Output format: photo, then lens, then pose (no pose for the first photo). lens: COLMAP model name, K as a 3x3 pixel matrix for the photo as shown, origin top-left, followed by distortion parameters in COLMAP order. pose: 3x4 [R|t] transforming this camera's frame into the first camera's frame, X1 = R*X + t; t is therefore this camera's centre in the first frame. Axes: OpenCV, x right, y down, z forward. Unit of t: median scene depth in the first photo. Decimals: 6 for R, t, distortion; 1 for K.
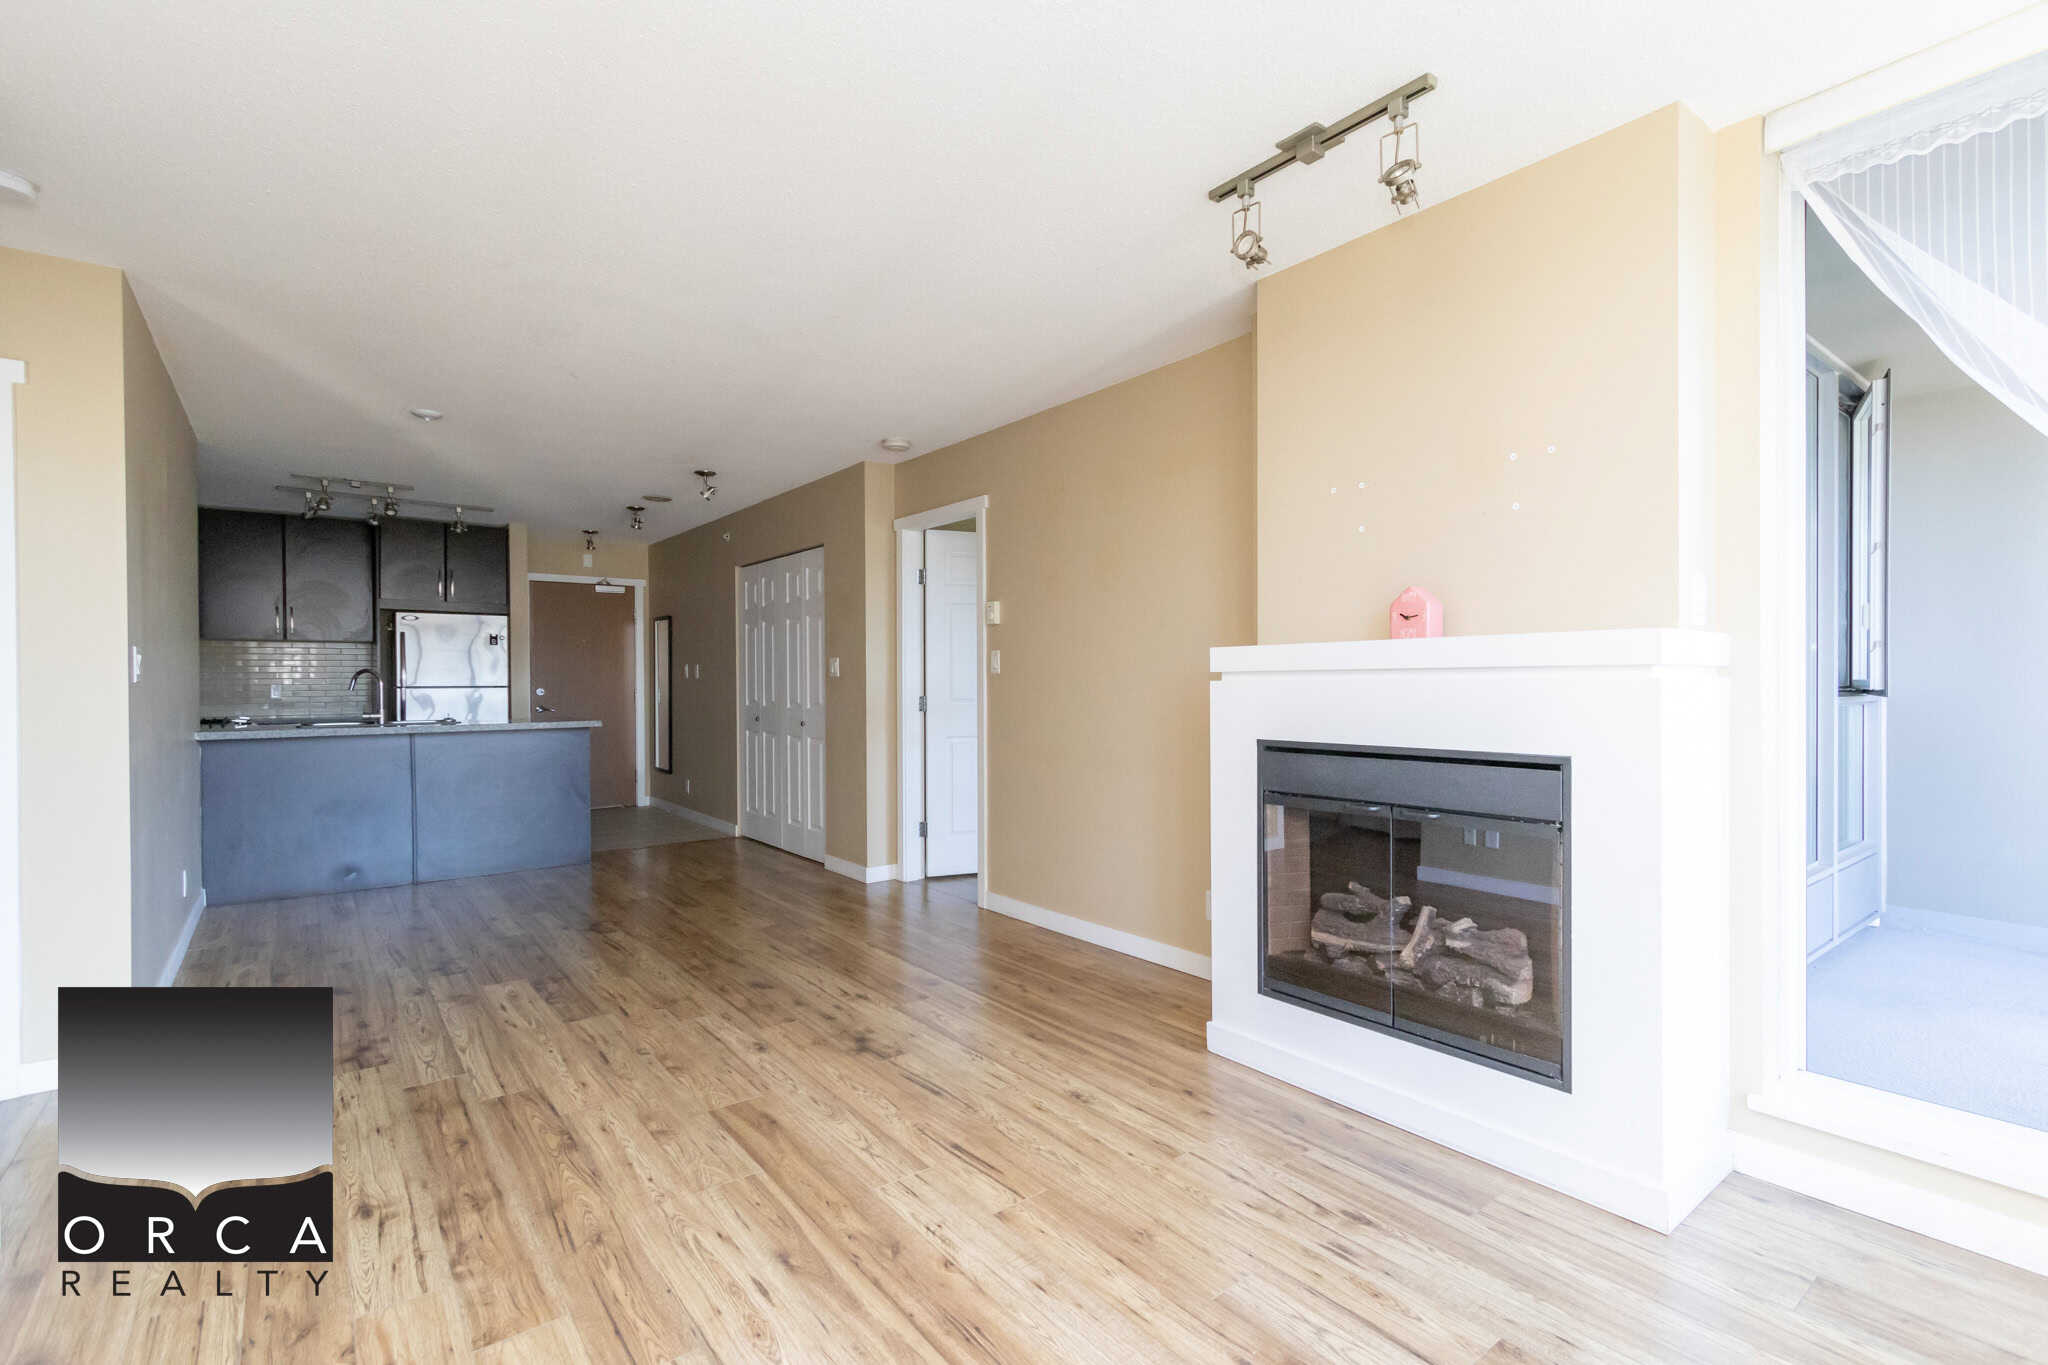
lens RADIAL K [[937.1, 0, 1021.6], [0, 937.1, 683.8], [0, 0, 1]] dist [-0.000408, -0.000191]
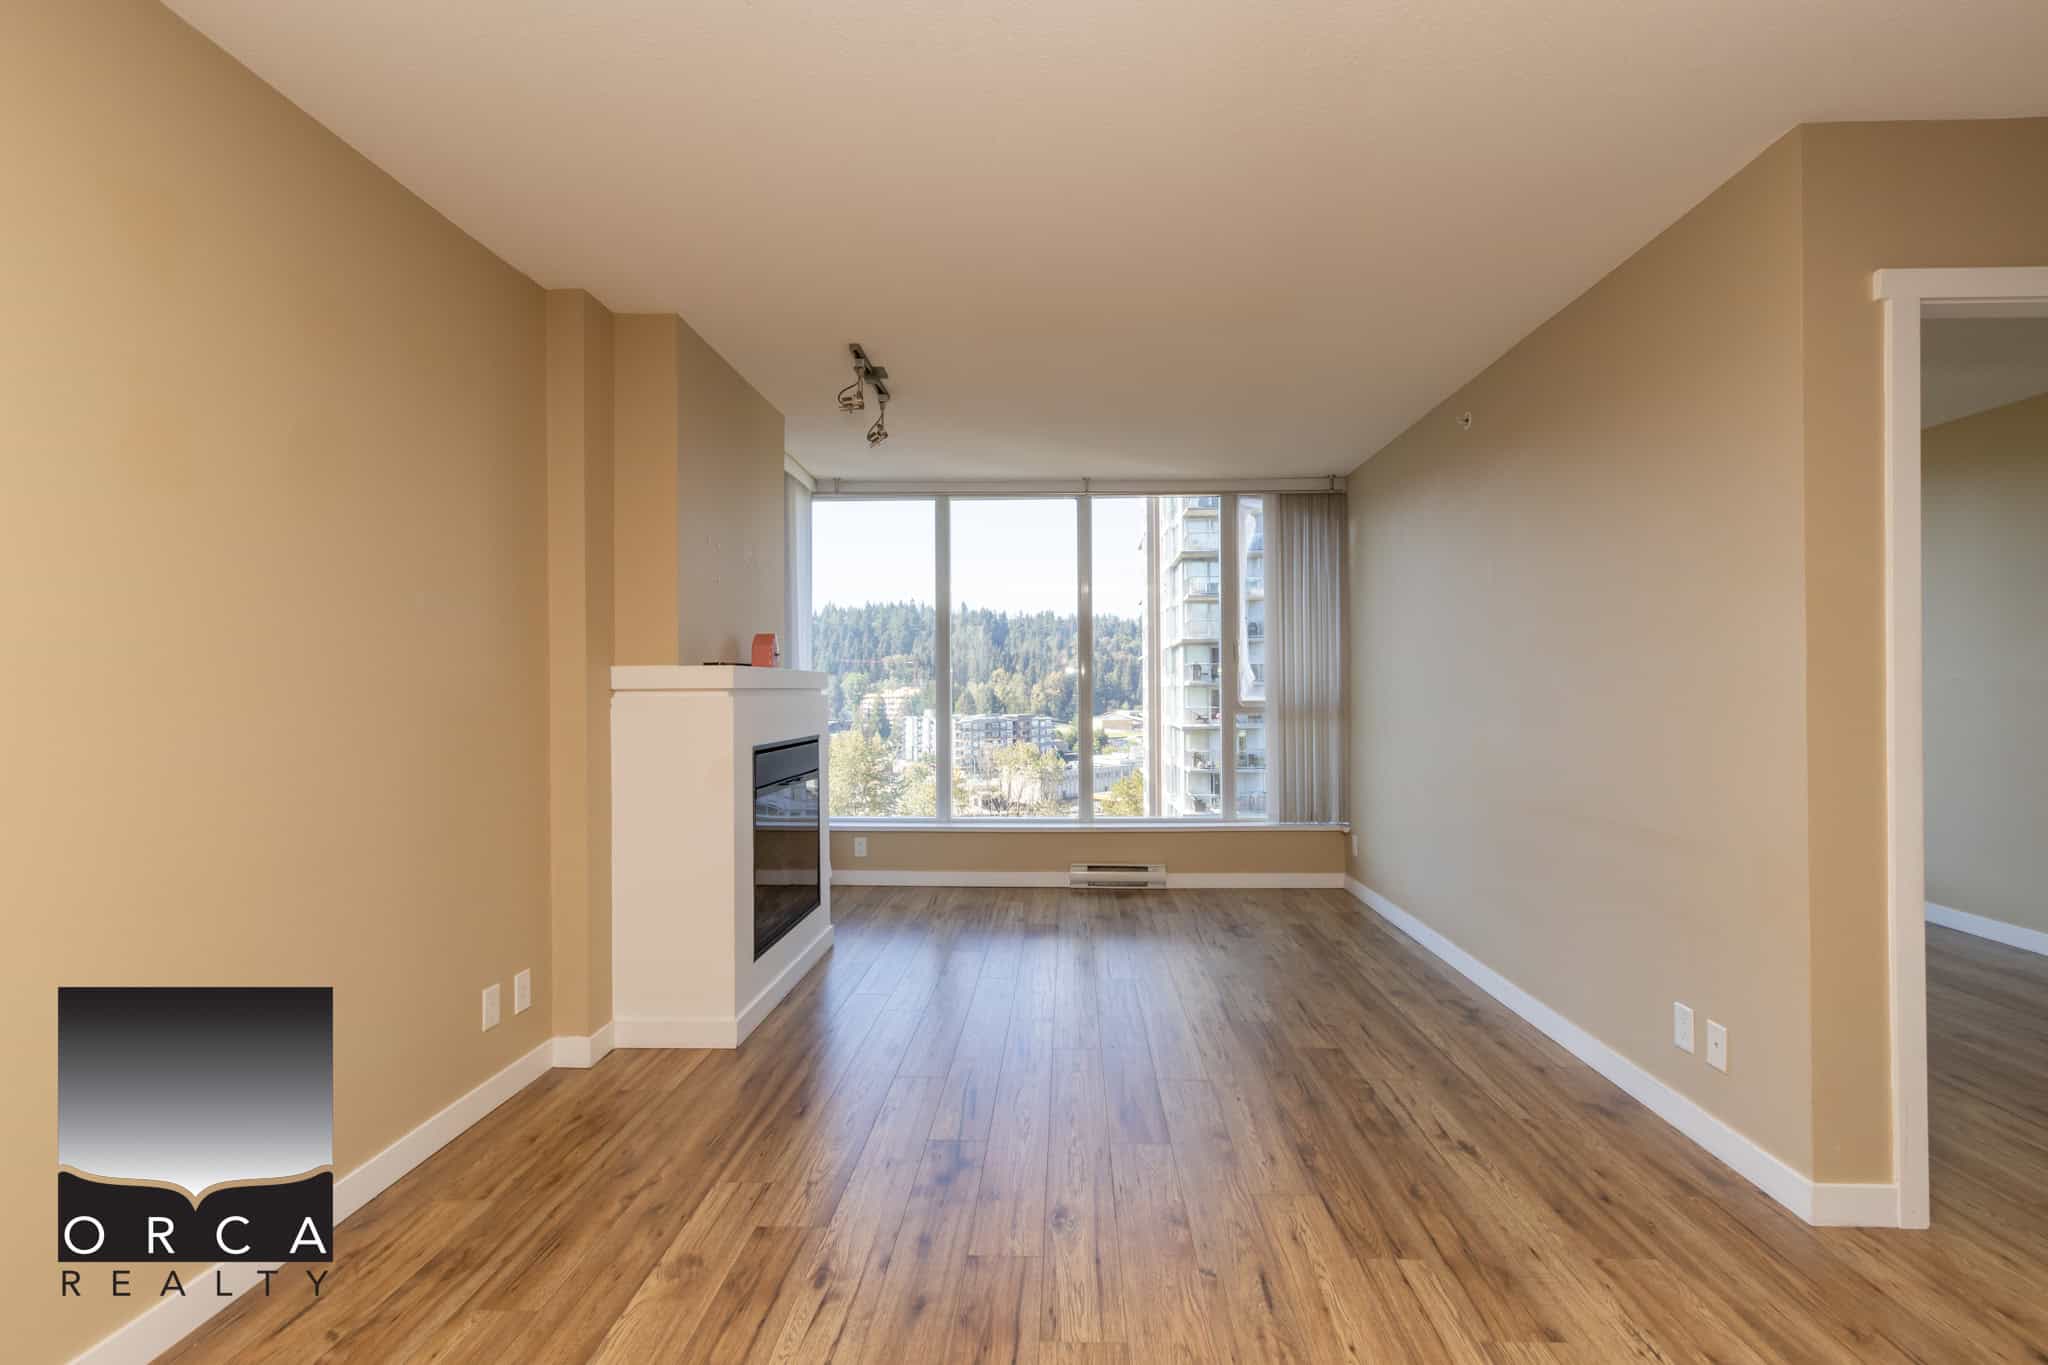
lens RADIAL K [[937.1, 0, 1026.5], [0, 937.1, 688.2], [0, 0, 1]] dist [-0.000408, -0.000191]
pose [[-0.768157, 0.012545, 0.640138, -0.716944], [0.012122, 0.999914, -0.005049, -0.007458], [-0.640146, 0.003882, -0.768243, 1.557283]]
